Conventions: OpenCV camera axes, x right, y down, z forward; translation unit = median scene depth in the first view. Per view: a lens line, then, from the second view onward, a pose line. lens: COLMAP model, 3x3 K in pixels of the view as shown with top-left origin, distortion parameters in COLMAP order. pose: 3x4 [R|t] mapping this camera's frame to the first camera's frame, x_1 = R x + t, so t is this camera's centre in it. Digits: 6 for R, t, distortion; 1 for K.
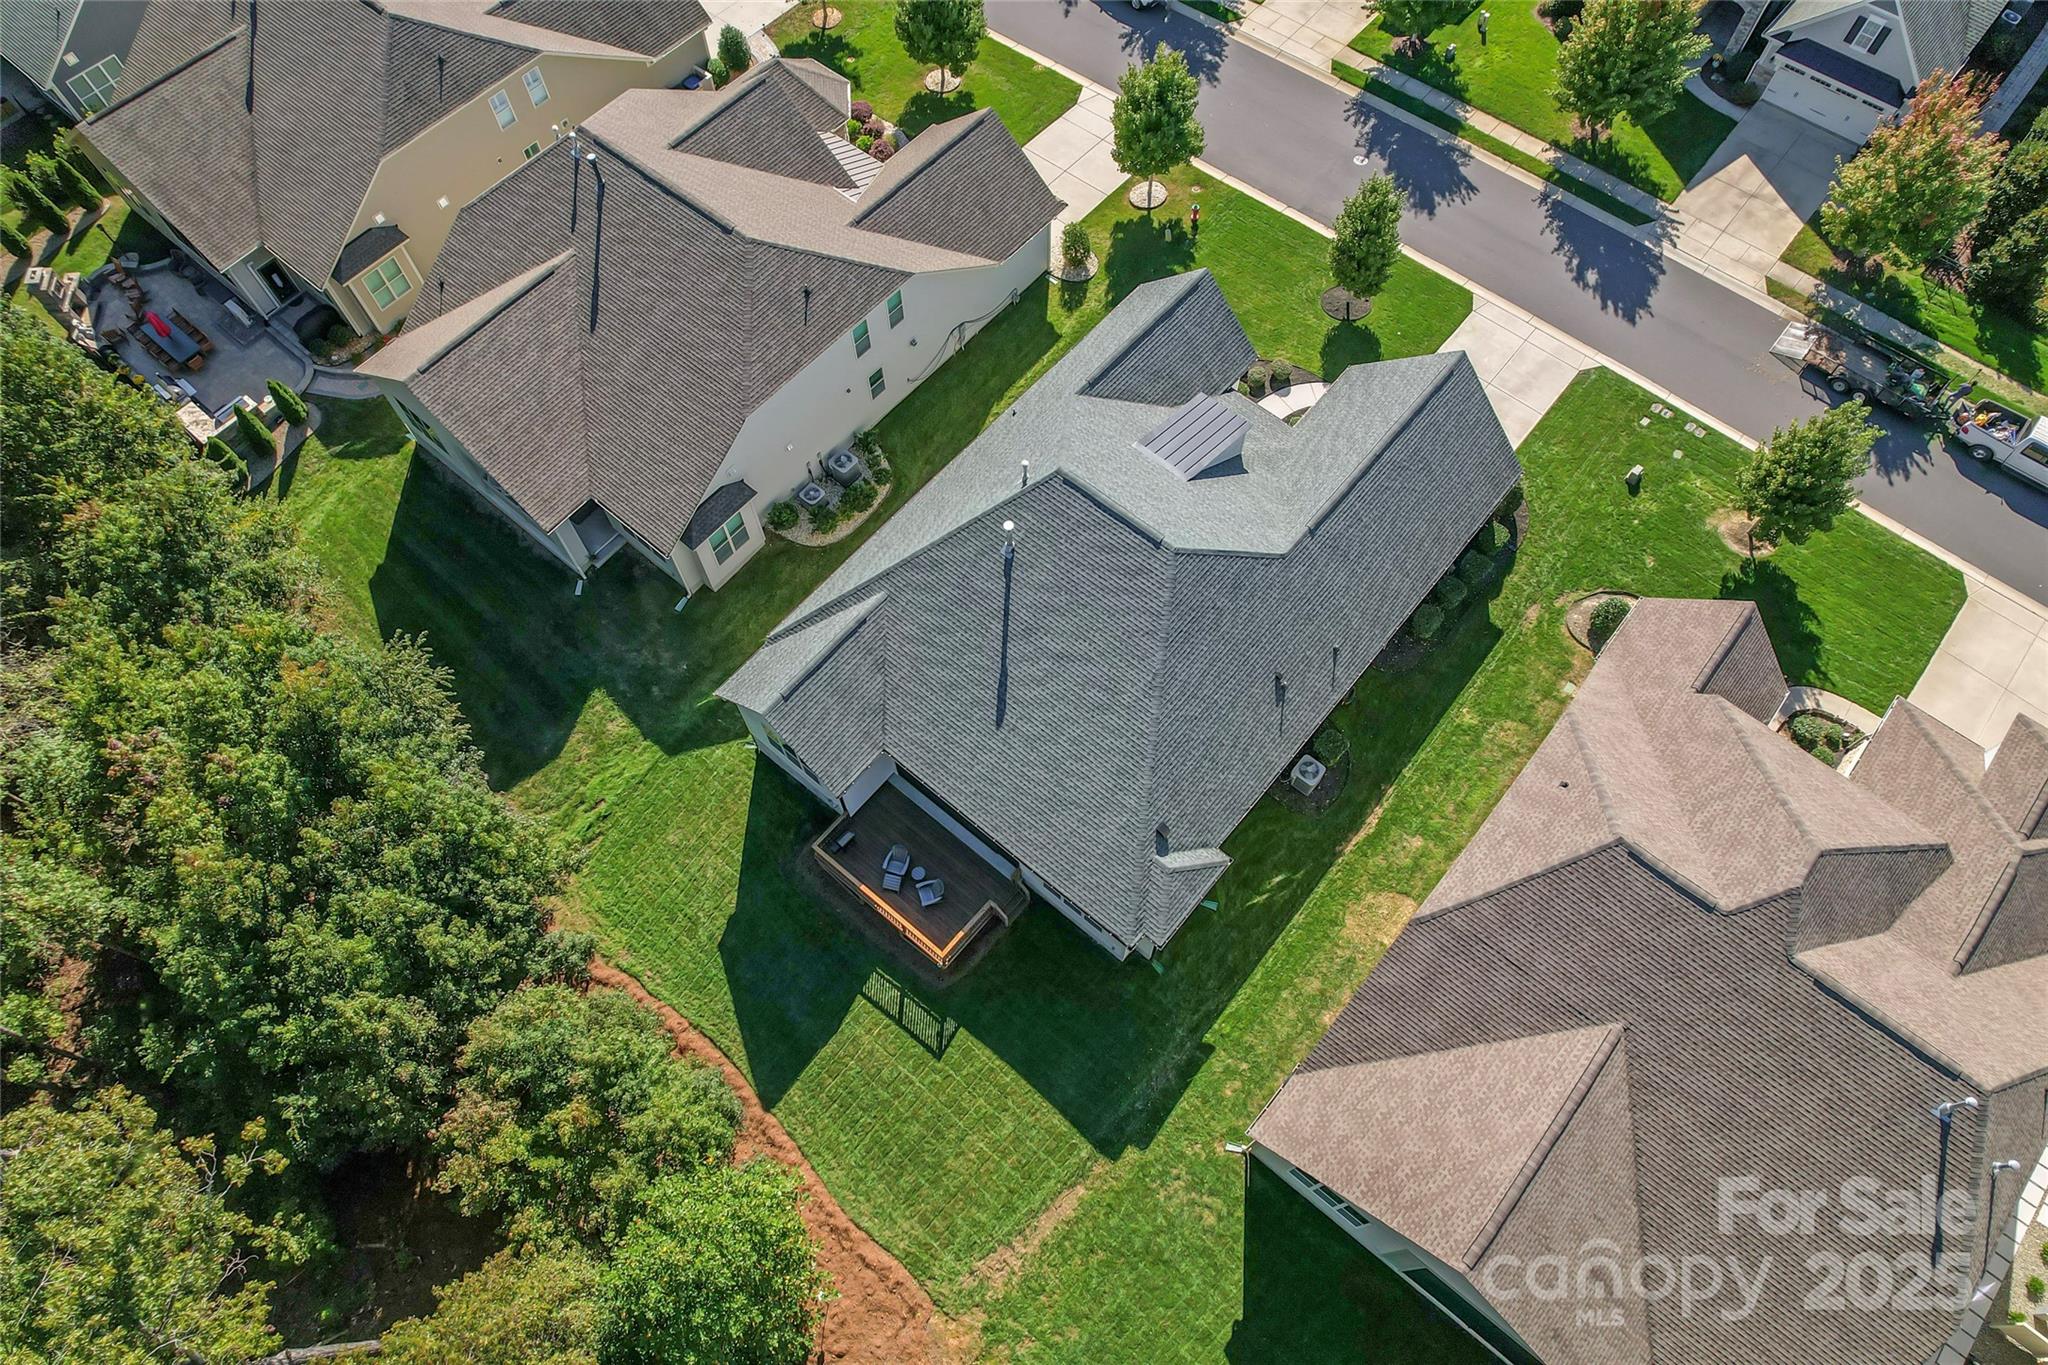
lens RADIAL K [[1319.0, 0, 1024.0], [0, 1319.0, 682.5], [0, 0, 1]] dist [-0.076918, 0.076794]
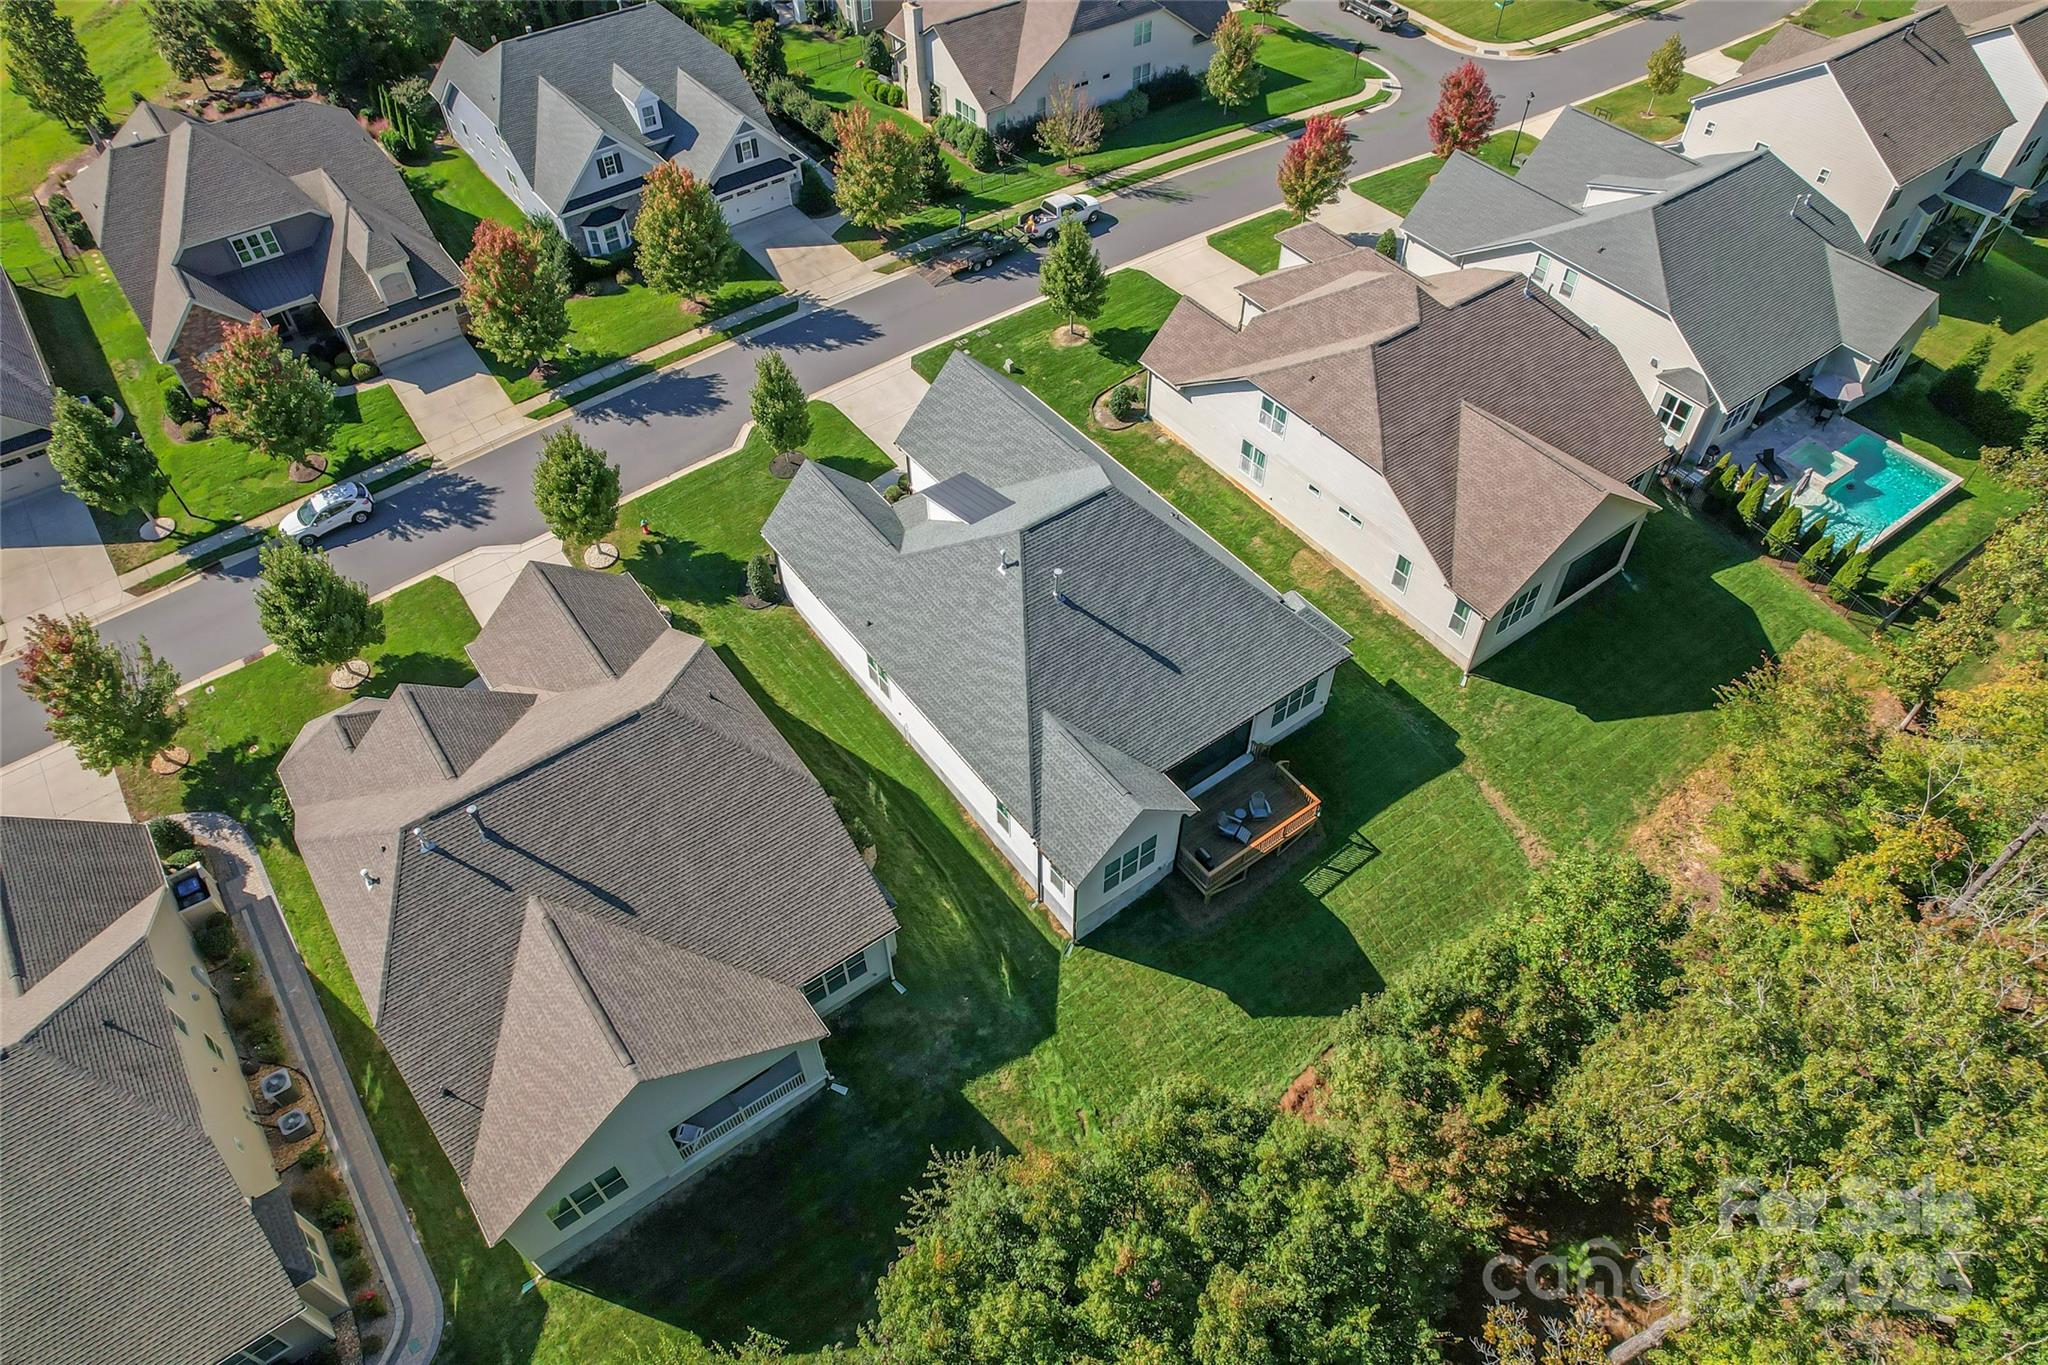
lens RADIAL K [[1319.0, 0, 1024.0], [0, 1319.0, 682.5], [0, 0, 1]] dist [-0.076918, 0.076794]
pose [[0.237298, -0.725488, 0.646032, -0.656627], [0.874341, 0.449316, 0.183418, -0.240972], [-0.423340, 0.521327, 0.740946, 0.117269]]
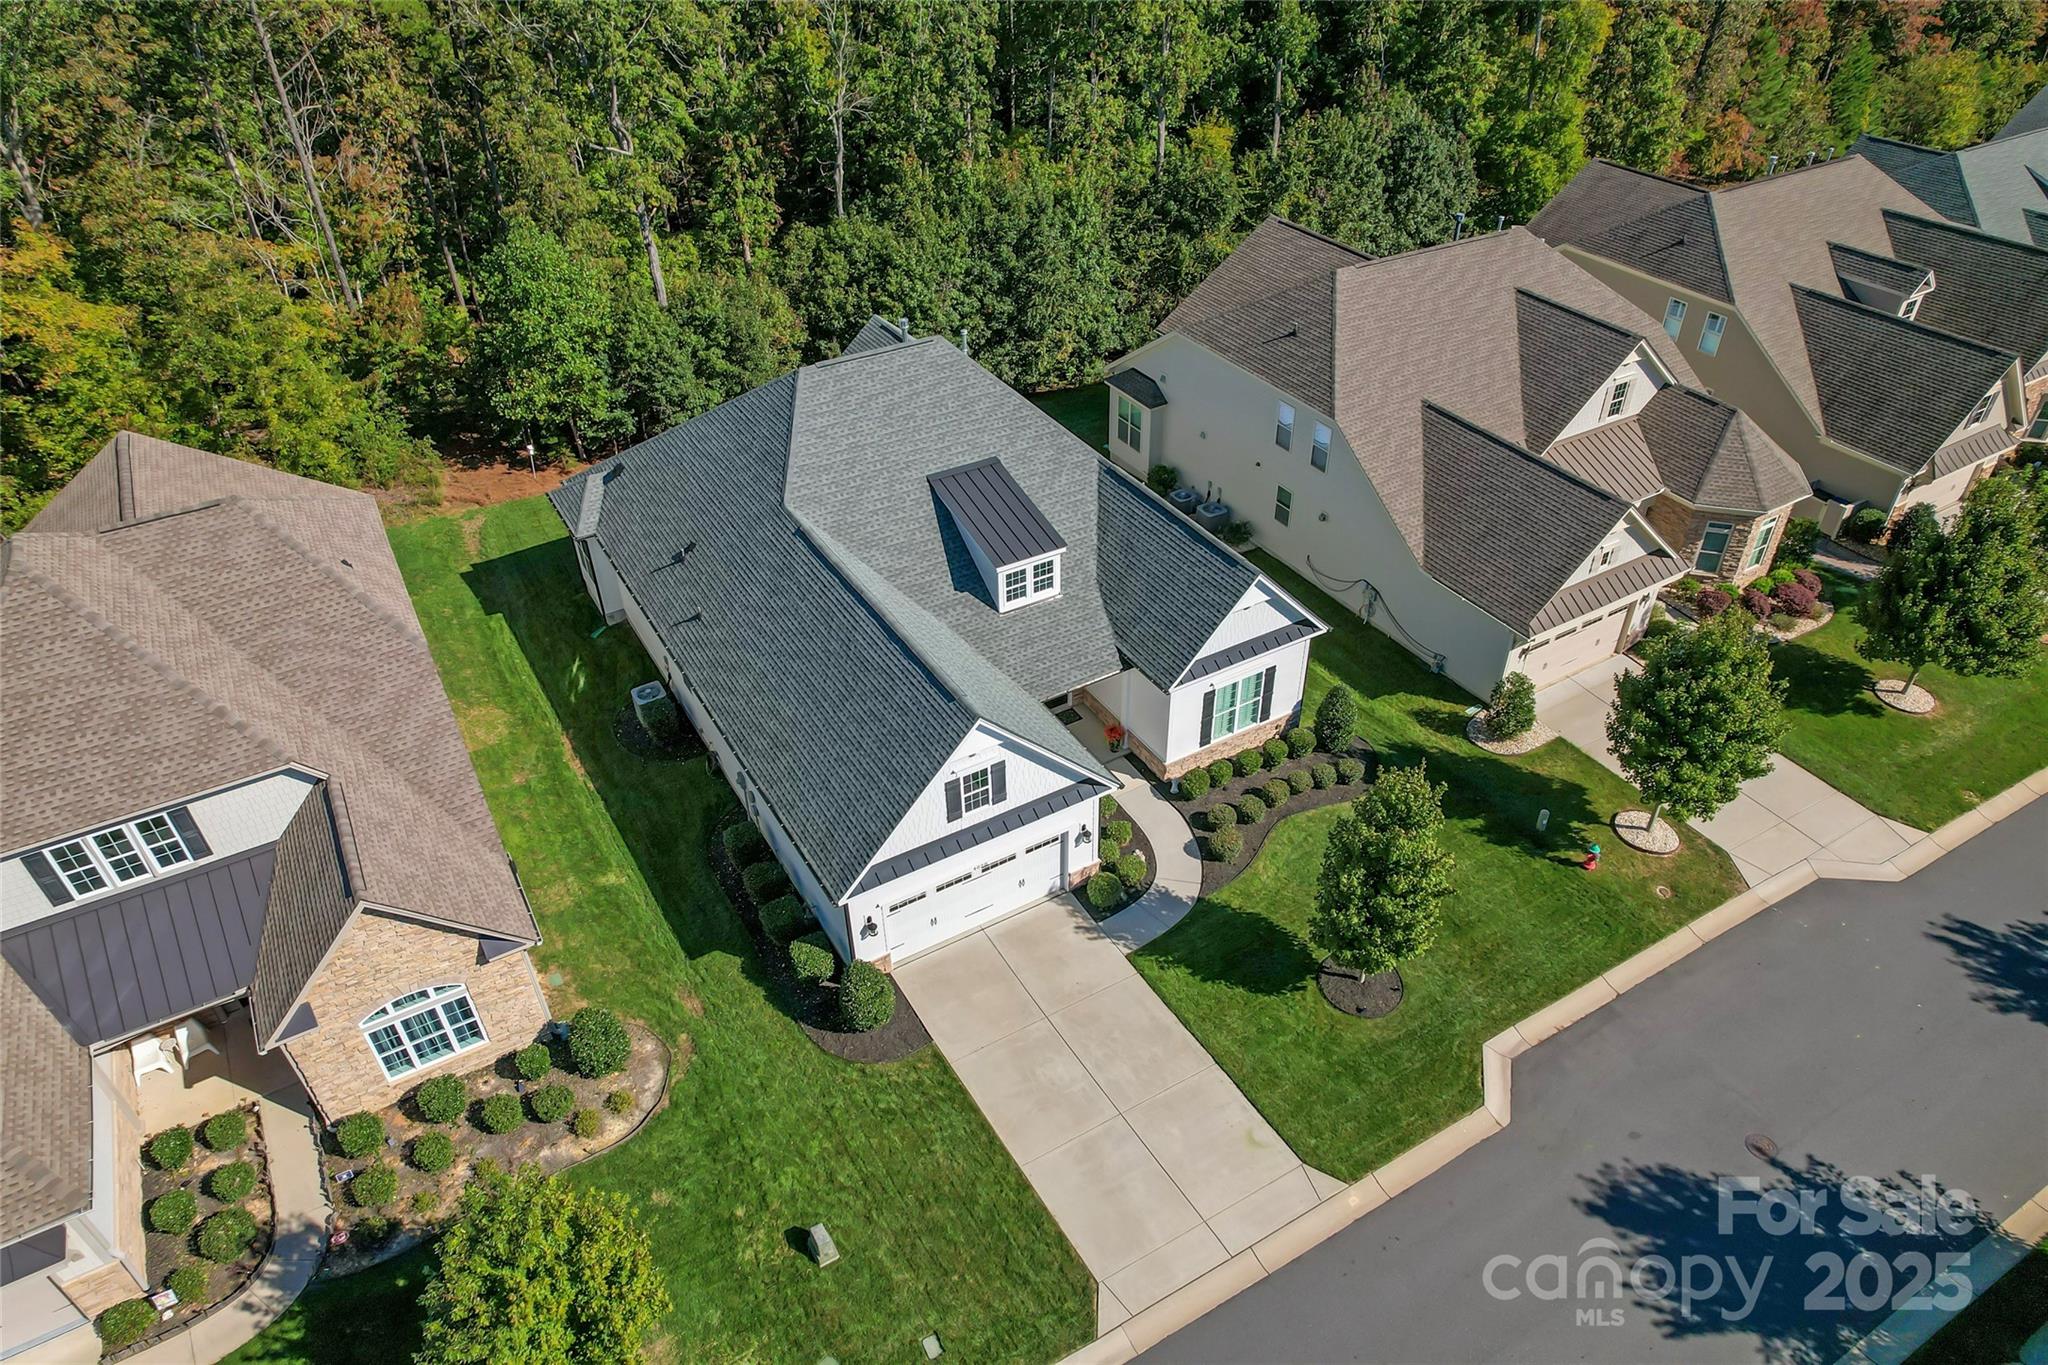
lens RADIAL K [[1319.0, 0, 1024.0], [0, 1319.0, 682.5], [0, 0, 1]] dist [-0.076918, 0.076794]
pose [[-0.329412, 0.572574, -0.750764, 0.669373], [-0.837567, 0.189849, 0.512288, -0.502786], [0.435855, 0.797569, 0.417031, 0.627588]]
